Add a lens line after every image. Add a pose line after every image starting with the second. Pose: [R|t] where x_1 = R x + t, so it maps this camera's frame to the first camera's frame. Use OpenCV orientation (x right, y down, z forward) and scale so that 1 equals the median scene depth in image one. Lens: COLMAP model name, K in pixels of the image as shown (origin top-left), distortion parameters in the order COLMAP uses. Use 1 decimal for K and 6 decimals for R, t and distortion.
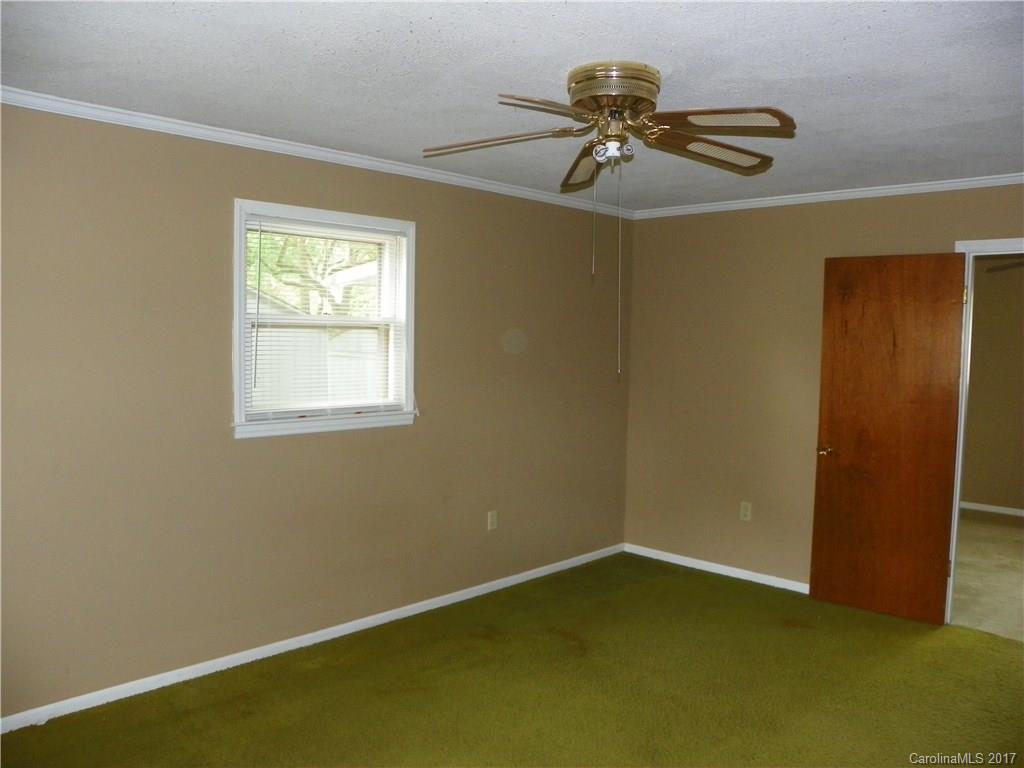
lens RADIAL K [[809.1, 0, 512.0], [0, 809.1, 384.0], [0, 0, 1]] dist [-0.139482, 0.092478]
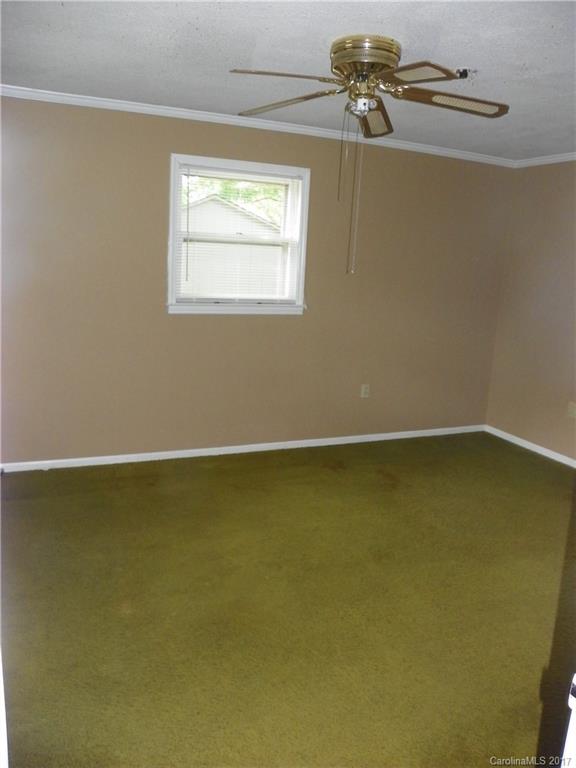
lens RADIAL K [[606.8, 0, 288.0], [0, 606.8, 384.0], [0, 0, 1]] dist [-0.139482, 0.092478]
pose [[0.925081, 0.108002, -0.364088, 0.278901], [-0.059279, 0.988023, 0.142469, 0.021840], [0.375115, -0.110213, 0.920403, -0.000238]]
